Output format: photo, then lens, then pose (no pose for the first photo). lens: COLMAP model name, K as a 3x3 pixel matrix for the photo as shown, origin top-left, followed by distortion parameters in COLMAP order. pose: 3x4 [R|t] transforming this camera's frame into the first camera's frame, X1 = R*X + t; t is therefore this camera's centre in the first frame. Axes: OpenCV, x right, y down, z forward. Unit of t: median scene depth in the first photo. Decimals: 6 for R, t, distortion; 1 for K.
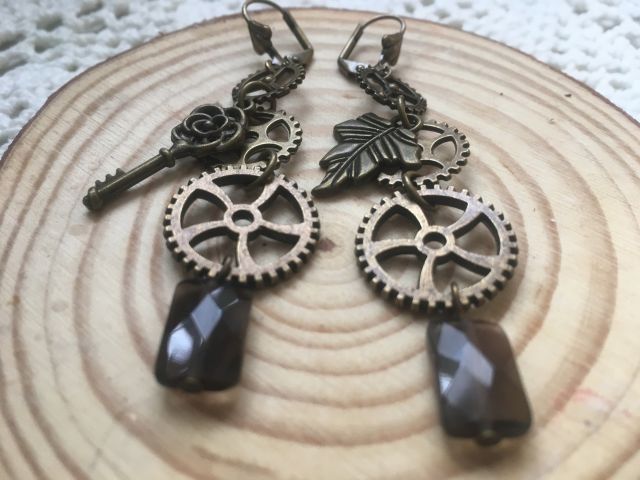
lens RADIAL K [[581.2, 0, 319.4], [0, 581.2, 242.6], [0, 0, 1]] dist [-0.032730, 0.000000]
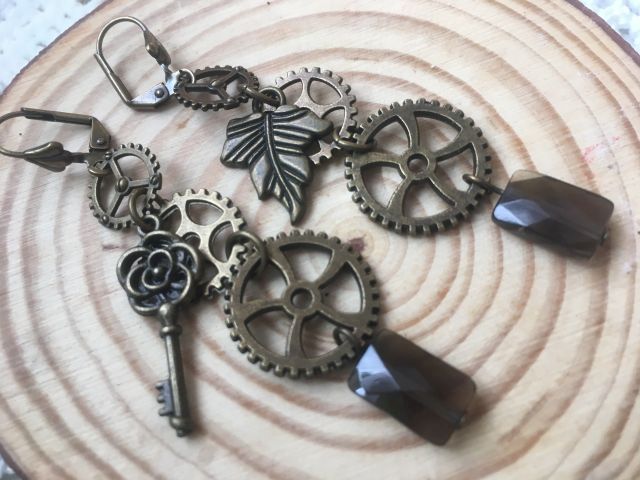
lens RADIAL K [[581.2, 0, 320.3], [0, 581.2, 238.8], [0, 0, 1]] dist [-0.032730, 0.000000]
pose [[0.519394, -0.814401, 0.258806, -0.273583], [0.704747, 0.579518, 0.409257, -0.459718], [-0.483282, -0.030173, 0.874945, 0.114006]]
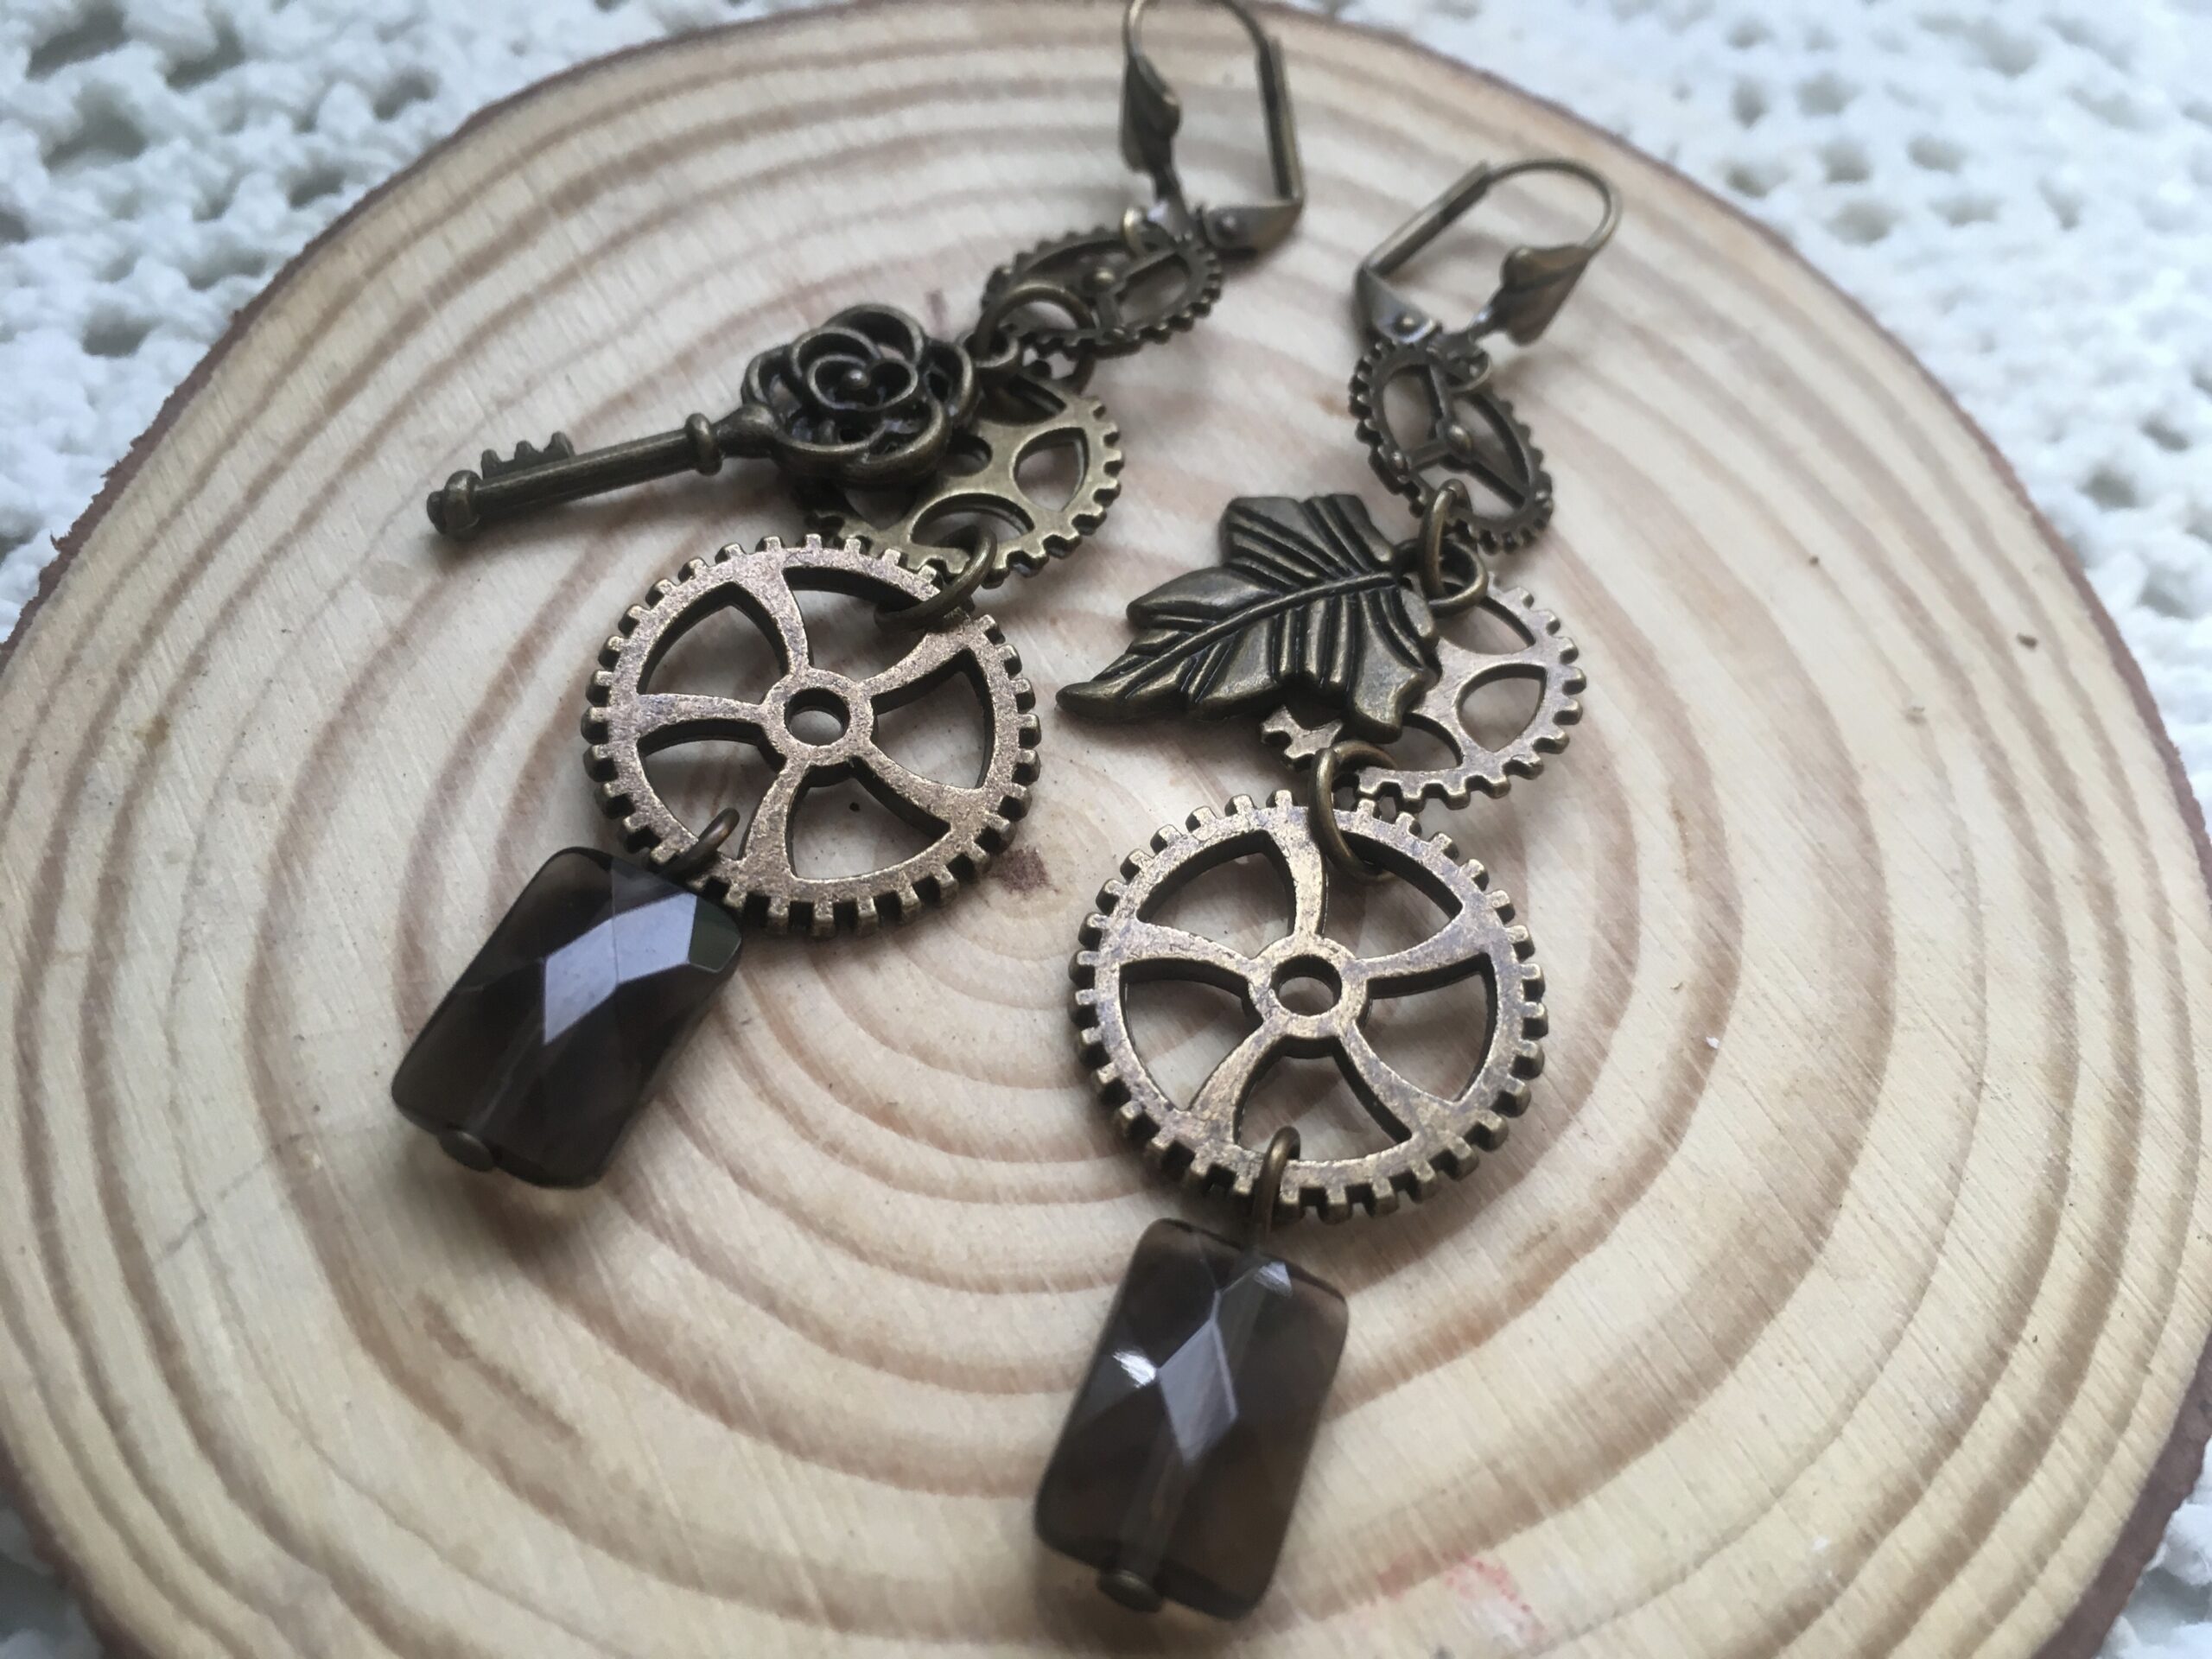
lens RADIAL K [[2008.9, 0, 1106.0], [0, 2008.9, 837.2], [0, 0, 1]] dist [-0.032730, 0.000000]
pose [[0.928464, 0.353027, -0.115443, 0.179347], [-0.332363, 0.928419, 0.166053, -0.218056], [0.165801, -0.115805, 0.979336, -0.134293]]
